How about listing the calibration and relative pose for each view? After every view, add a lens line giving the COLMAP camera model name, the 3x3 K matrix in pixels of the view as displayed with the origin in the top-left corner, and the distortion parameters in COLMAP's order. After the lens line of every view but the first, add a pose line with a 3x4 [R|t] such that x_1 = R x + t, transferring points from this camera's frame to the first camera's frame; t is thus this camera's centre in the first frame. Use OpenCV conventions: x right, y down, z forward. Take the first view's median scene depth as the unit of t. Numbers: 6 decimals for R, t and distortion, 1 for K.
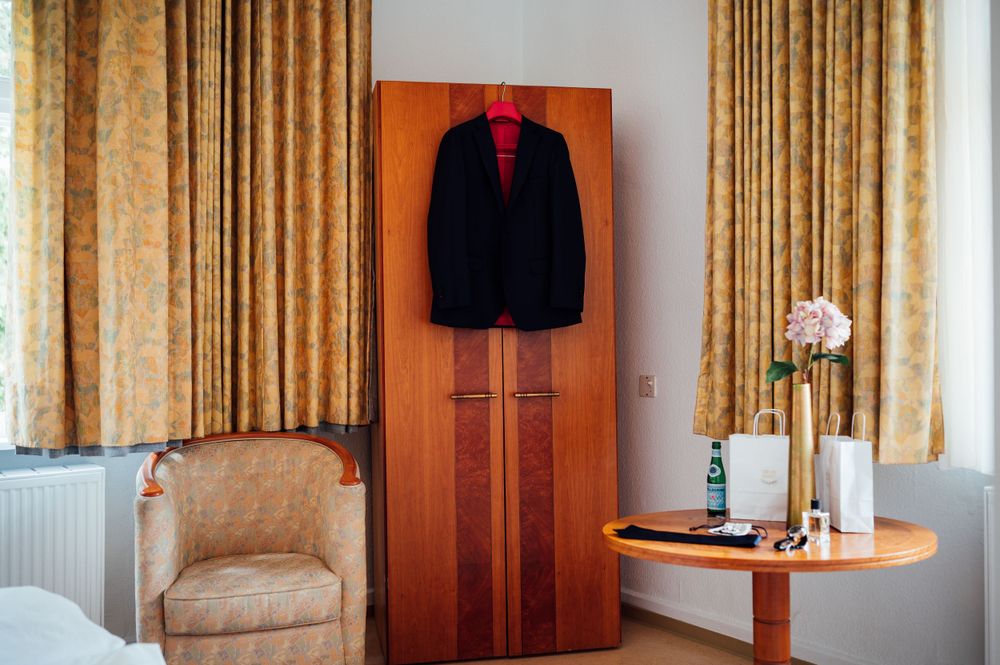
lens RADIAL K [[943.4, 0, 498.1], [0, 943.4, 331.1], [0, 0, 1]] dist [-0.008710, 0.000000]
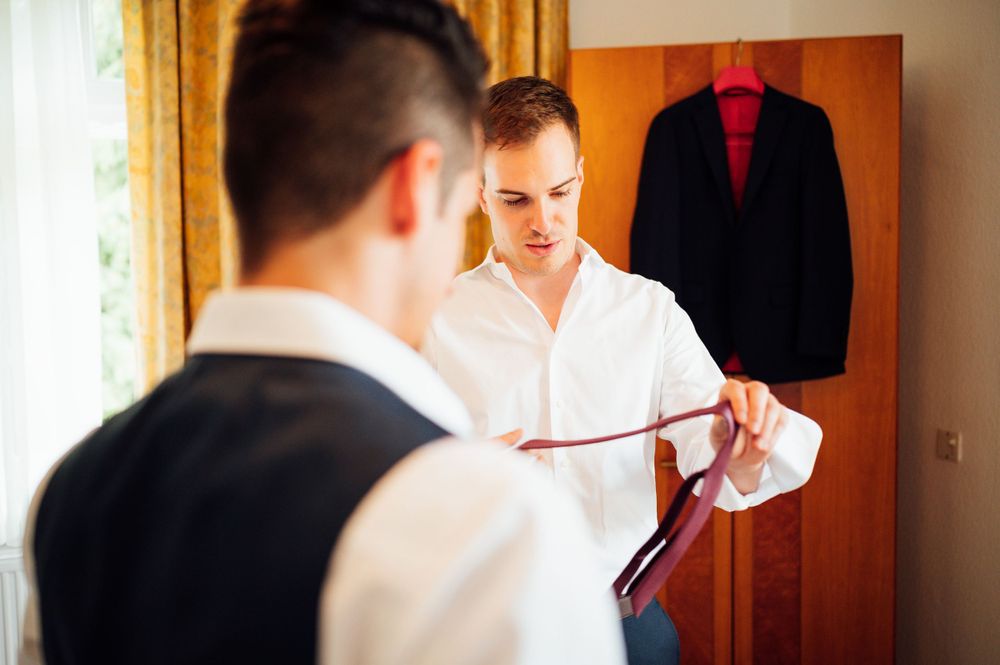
lens RADIAL K [[943.4, 0, 503.1], [0, 943.4, 333.8], [0, 0, 1]] dist [-0.008710, 0.000000]
pose [[0.949890, 0.021944, -0.311812, 0.064147], [0.003265, 0.996782, 0.080094, -0.096449], [0.312566, -0.077099, 0.946762, 0.239297]]
